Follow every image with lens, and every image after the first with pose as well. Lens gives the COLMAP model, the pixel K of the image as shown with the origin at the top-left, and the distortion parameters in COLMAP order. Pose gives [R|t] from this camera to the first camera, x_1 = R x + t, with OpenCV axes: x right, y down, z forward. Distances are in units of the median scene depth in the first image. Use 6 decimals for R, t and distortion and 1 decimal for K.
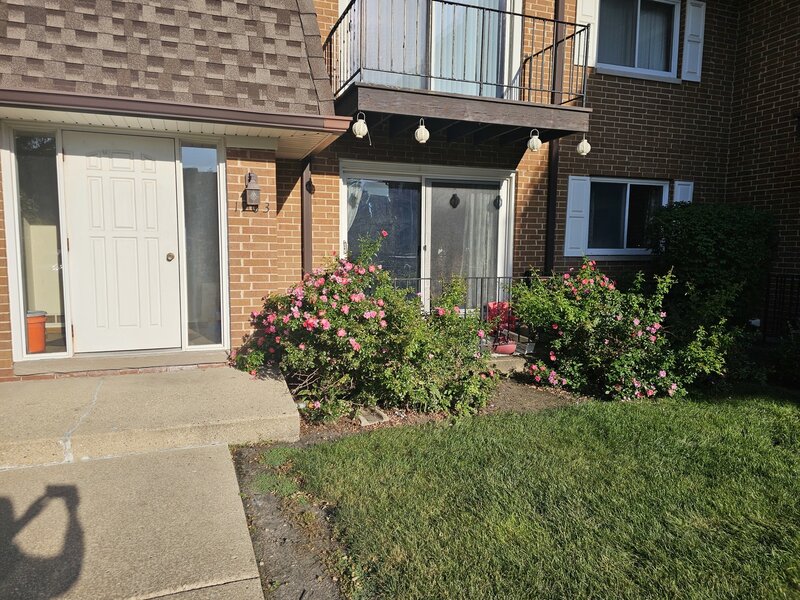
lens RADIAL K [[539.4, 0, 396.5], [0, 539.4, 300.2], [0, 0, 1]] dist [0.056150, -0.002053]
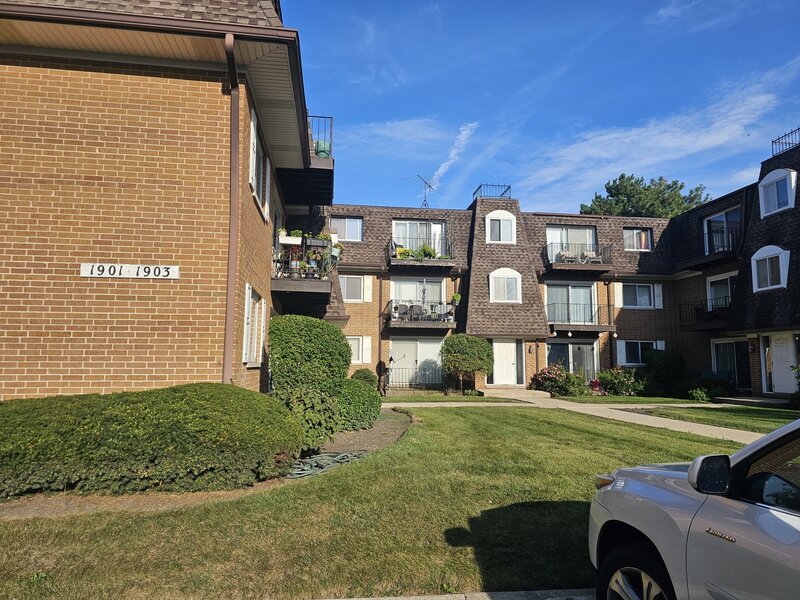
lens RADIAL K [[539.4, 0, 398.3], [0, 539.4, 296.5], [0, 0, 1]] dist [0.056150, -0.002053]
pose [[0.976585, -0.026025, -0.213551, -0.295304], [-0.022610, 0.974742, -0.222188, 0.312767], [0.213939, 0.221814, 0.951330, -2.850515]]
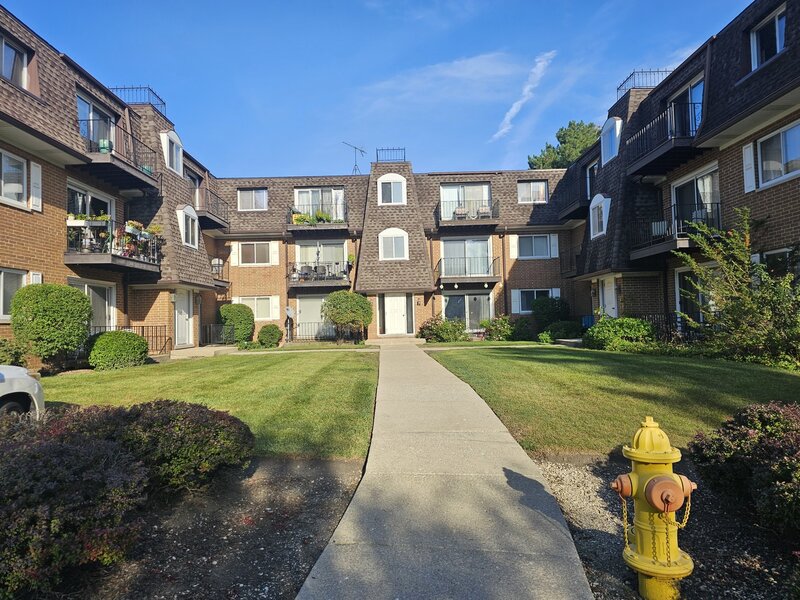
lens RADIAL K [[563.8, 0, 397.9], [0, 563.8, 298.7], [0, 0, 1]] dist [0.091303, 0.000294]
pose [[0.938937, -0.048070, -0.340714, 1.024799], [-0.001465, 0.989626, -0.143660, 0.401695], [0.344086, 0.135387, 0.929126, -3.018070]]
